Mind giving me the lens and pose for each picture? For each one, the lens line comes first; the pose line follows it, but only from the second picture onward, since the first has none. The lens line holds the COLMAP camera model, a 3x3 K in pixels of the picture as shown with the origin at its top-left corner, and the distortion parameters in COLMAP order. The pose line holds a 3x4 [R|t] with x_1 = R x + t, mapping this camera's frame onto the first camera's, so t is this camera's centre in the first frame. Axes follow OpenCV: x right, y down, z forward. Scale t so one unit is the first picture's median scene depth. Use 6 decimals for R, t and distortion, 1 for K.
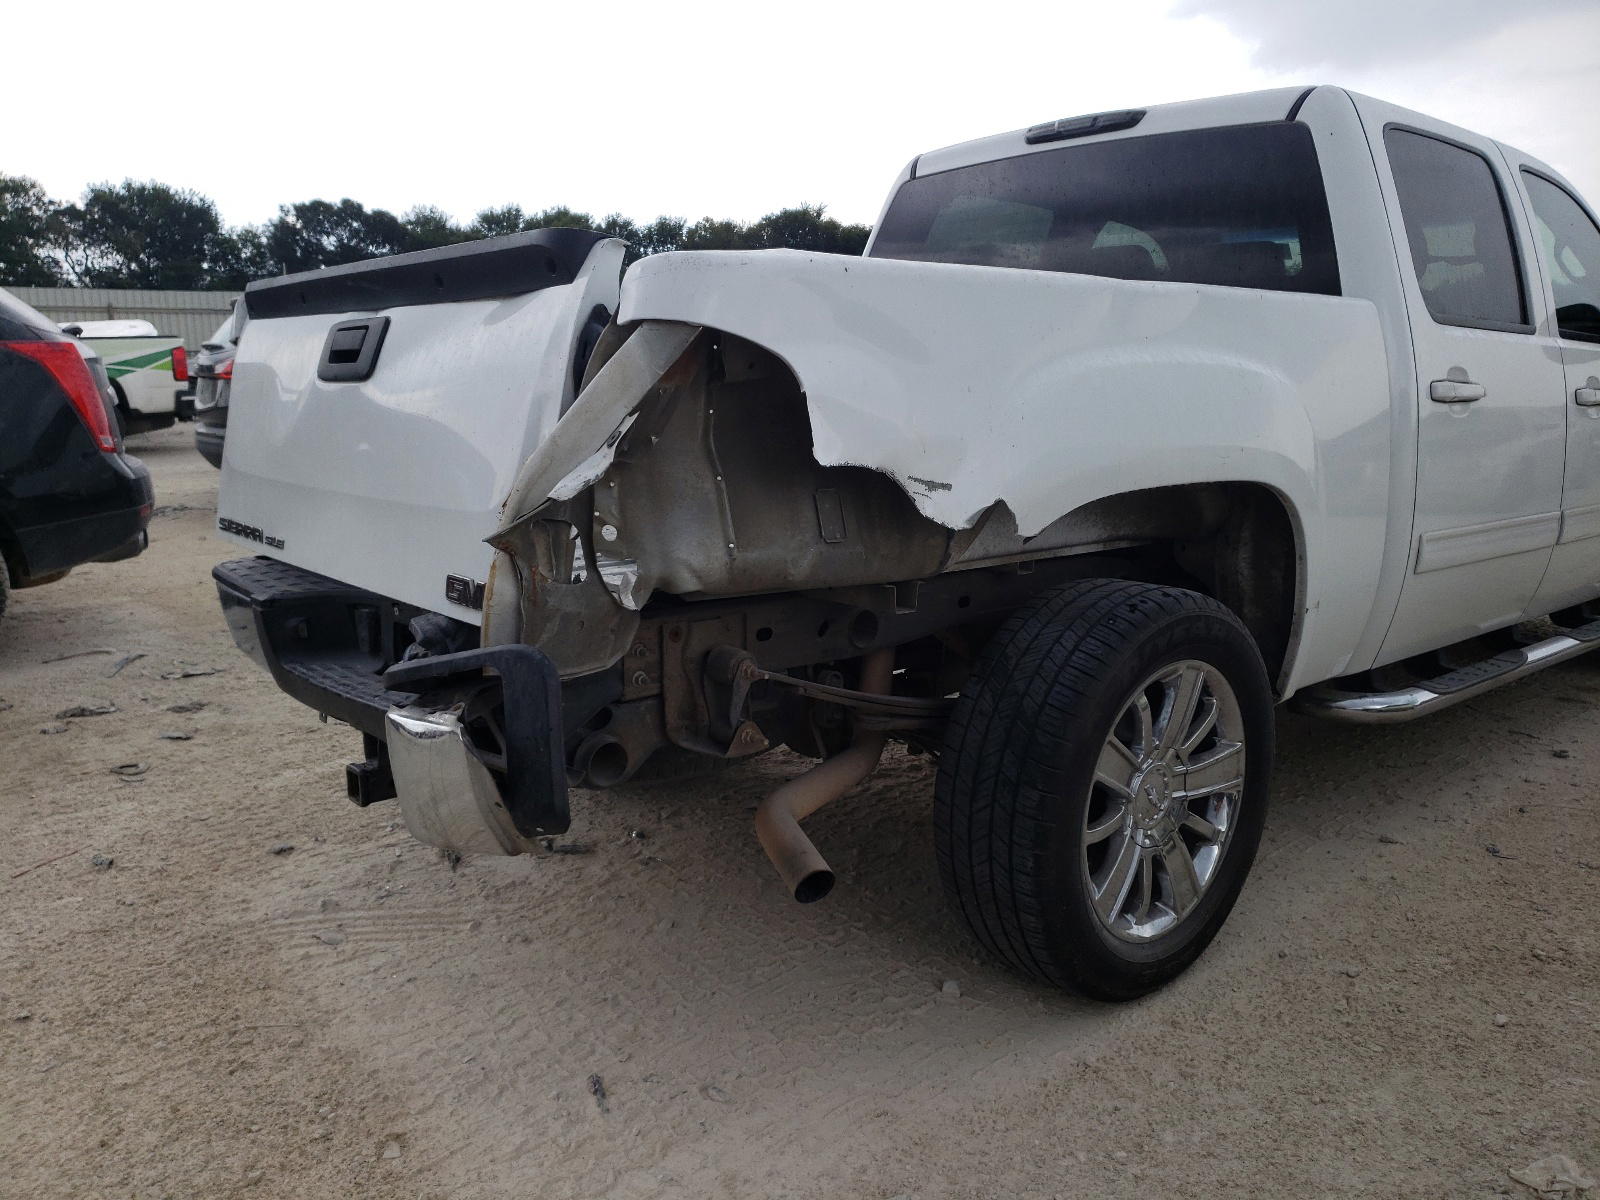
lens RADIAL K [[1196.9, 0, 802.6], [0, 1196.9, 596.4], [0, 0, 1]] dist [0.006289, 0.011042]
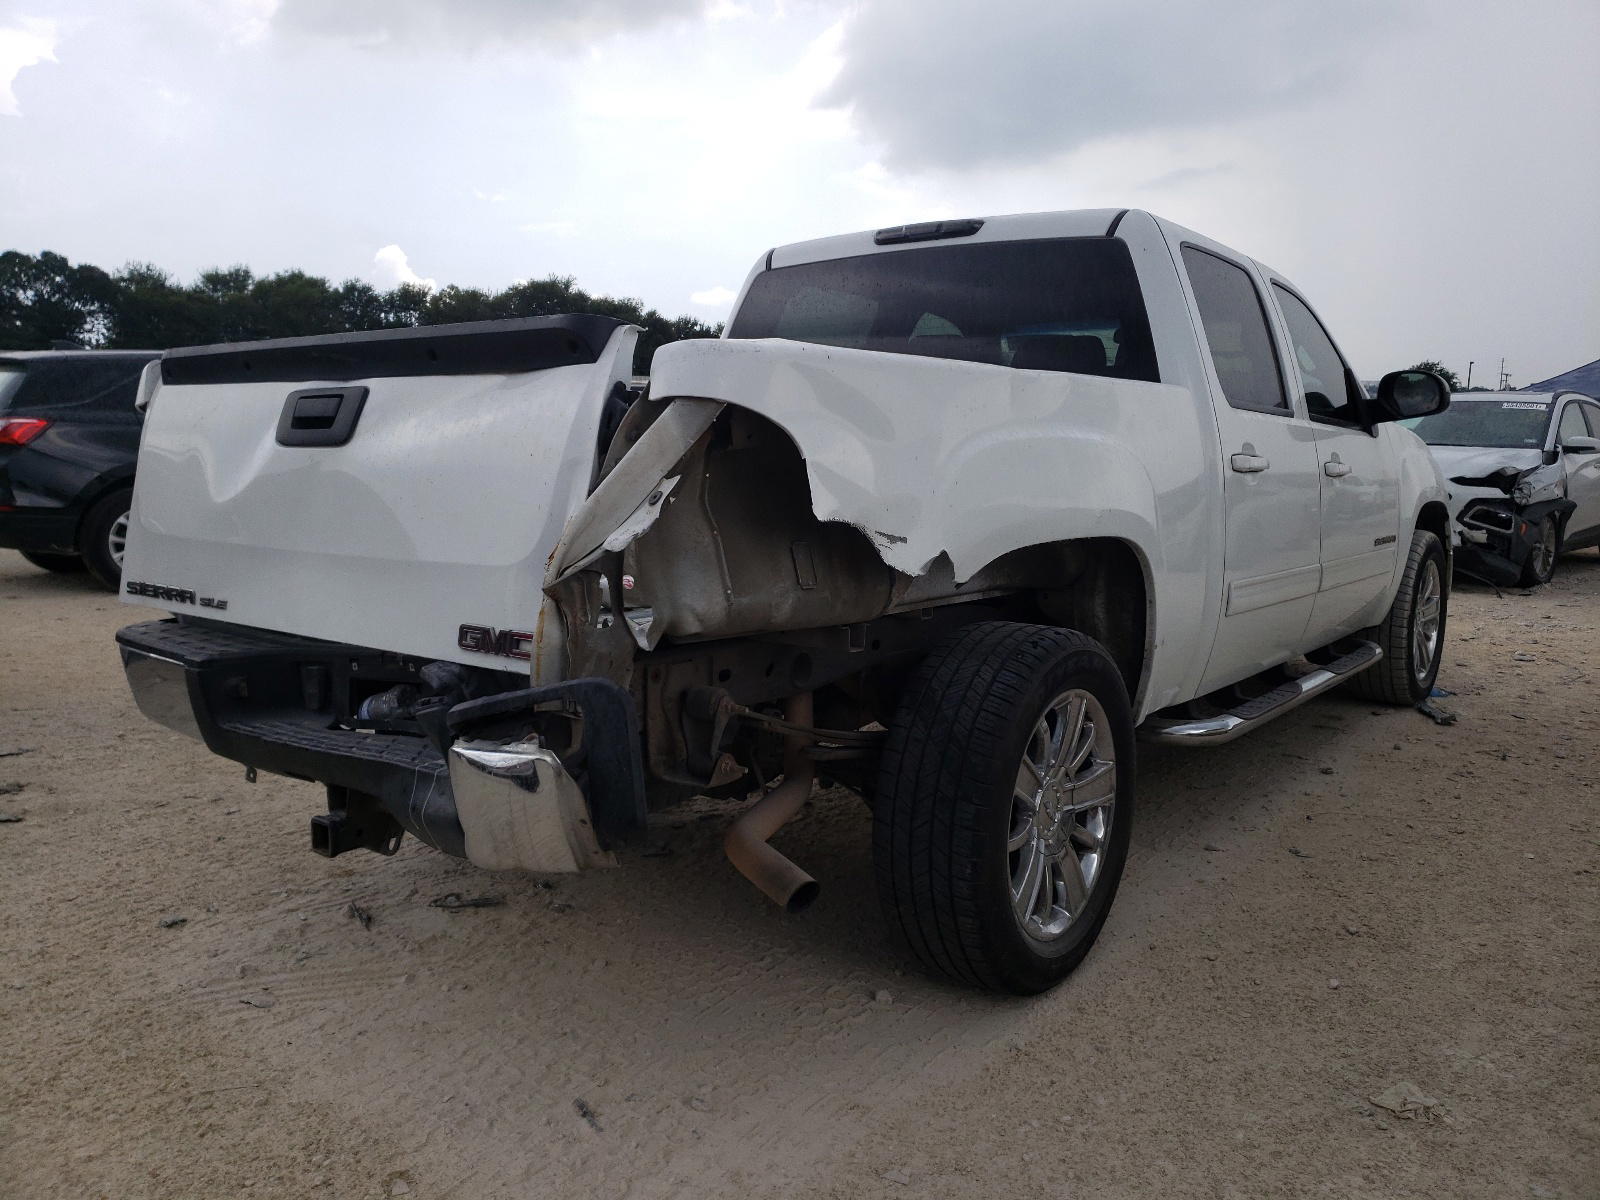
lens RADIAL K [[1196.9, 0, 792.5], [0, 1196.9, 570.5], [0, 0, 1]] dist [0.006289, 0.011042]
pose [[0.980915, -0.011065, 0.194120, -0.175287], [0.026291, 0.996758, -0.076035, 0.019433], [-0.192650, 0.079687, 0.978027, -0.095621]]
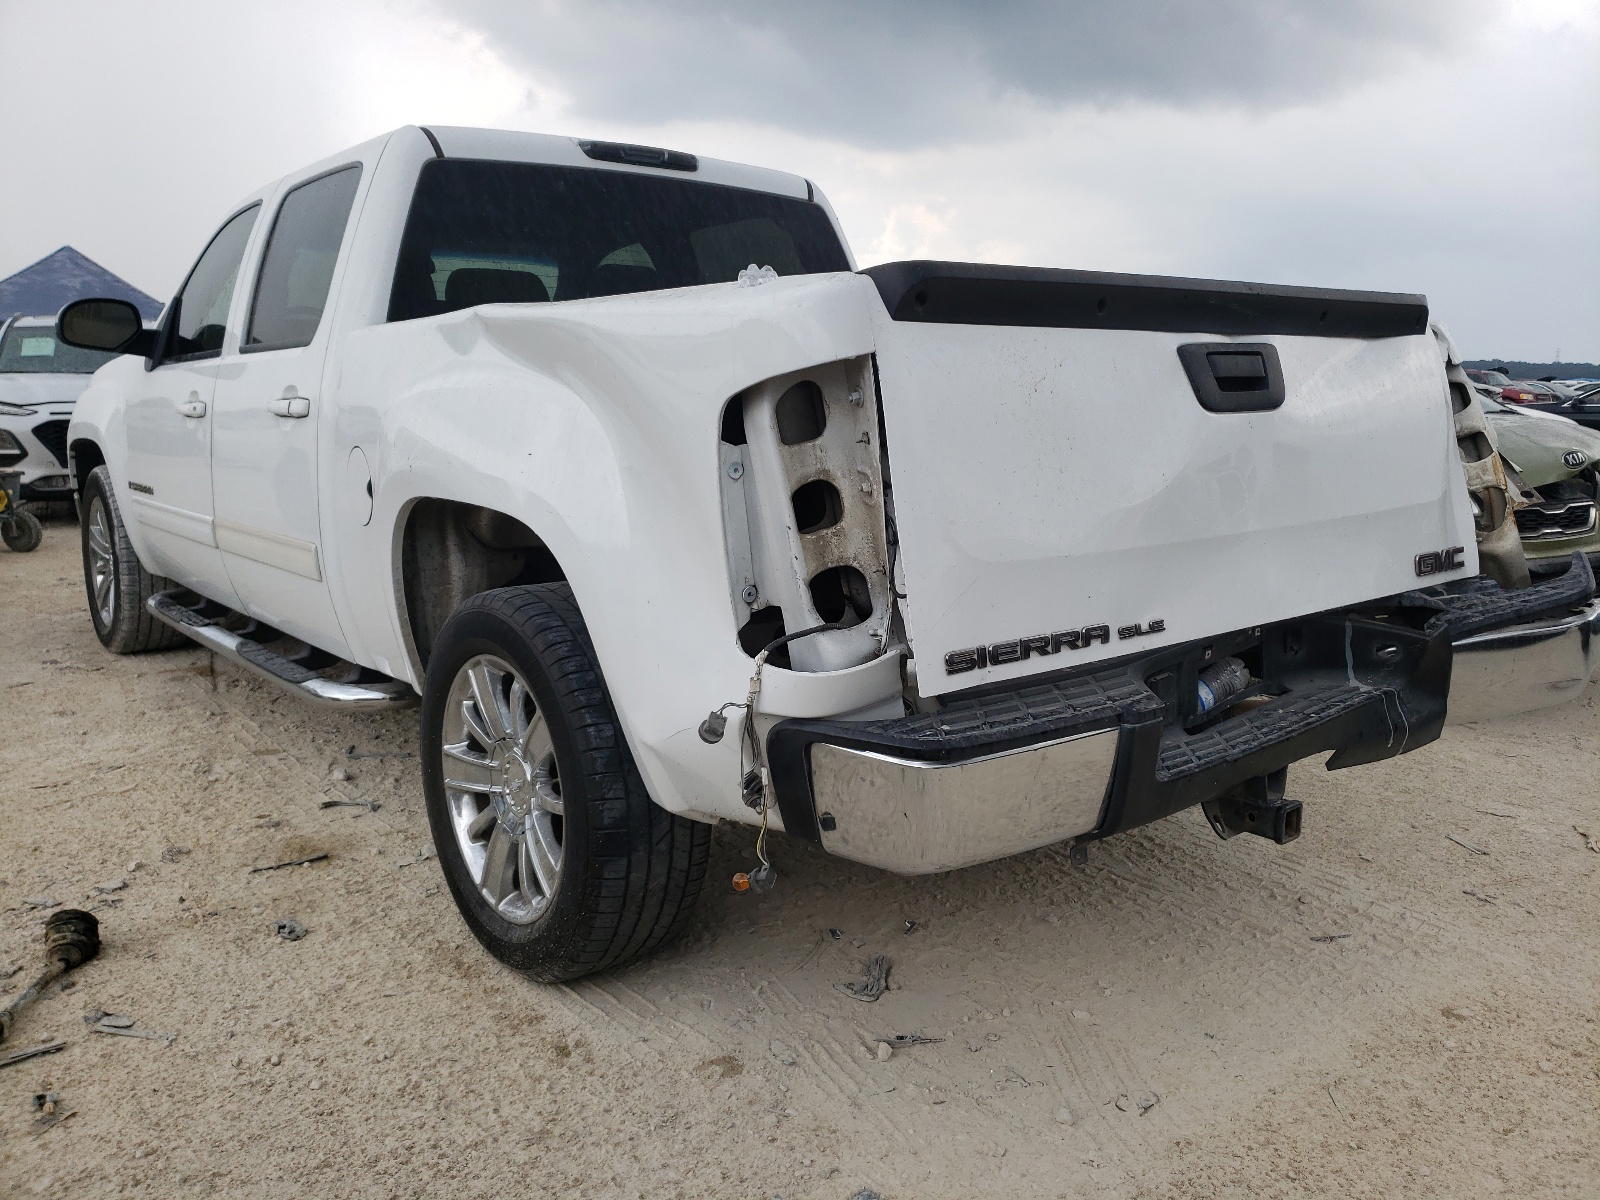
lens RADIAL K [[1233.7, 0, 800.9], [0, 1233.7, 602.6], [0, 0, 1]] dist [-0.004091, -0.002072]
pose [[0.059509, -0.179835, 0.981895, -1.345105], [0.183309, 0.968880, 0.166341, -0.254582], [-0.981253, 0.170091, 0.090623, 1.267290]]
